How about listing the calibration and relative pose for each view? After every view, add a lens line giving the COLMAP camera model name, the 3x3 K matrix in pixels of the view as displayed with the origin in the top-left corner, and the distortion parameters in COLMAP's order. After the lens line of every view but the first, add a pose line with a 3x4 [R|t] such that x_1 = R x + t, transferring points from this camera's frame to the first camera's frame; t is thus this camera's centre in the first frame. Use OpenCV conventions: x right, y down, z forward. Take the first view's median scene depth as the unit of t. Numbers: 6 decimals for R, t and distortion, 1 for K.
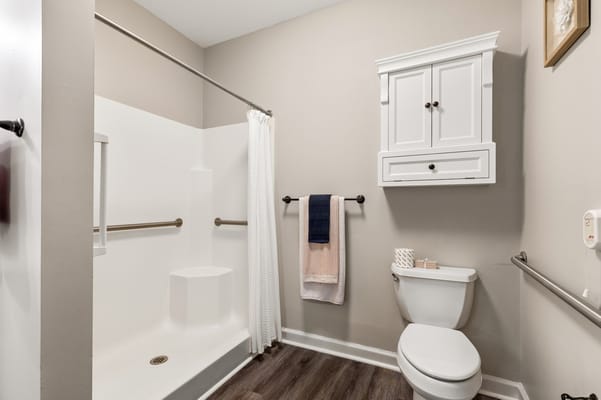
lens RADIAL K [[268.3, 0, 298.7], [0, 268.3, 203.3], [0, 0, 1]] dist [0.001158, 0.000187]
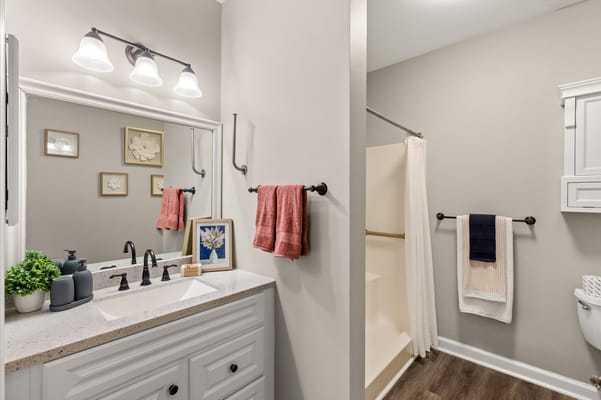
lens RADIAL K [[267.3, 0, 300.5], [0, 267.3, 197.8], [0, 0, 1]] dist [0.001719, 0.000394]
pose [[0.958360, 0.004211, -0.285531, -0.307462], [-0.003680, 0.999990, 0.002395, -0.099487], [0.285538, -0.001245, 0.958367, -0.203009]]
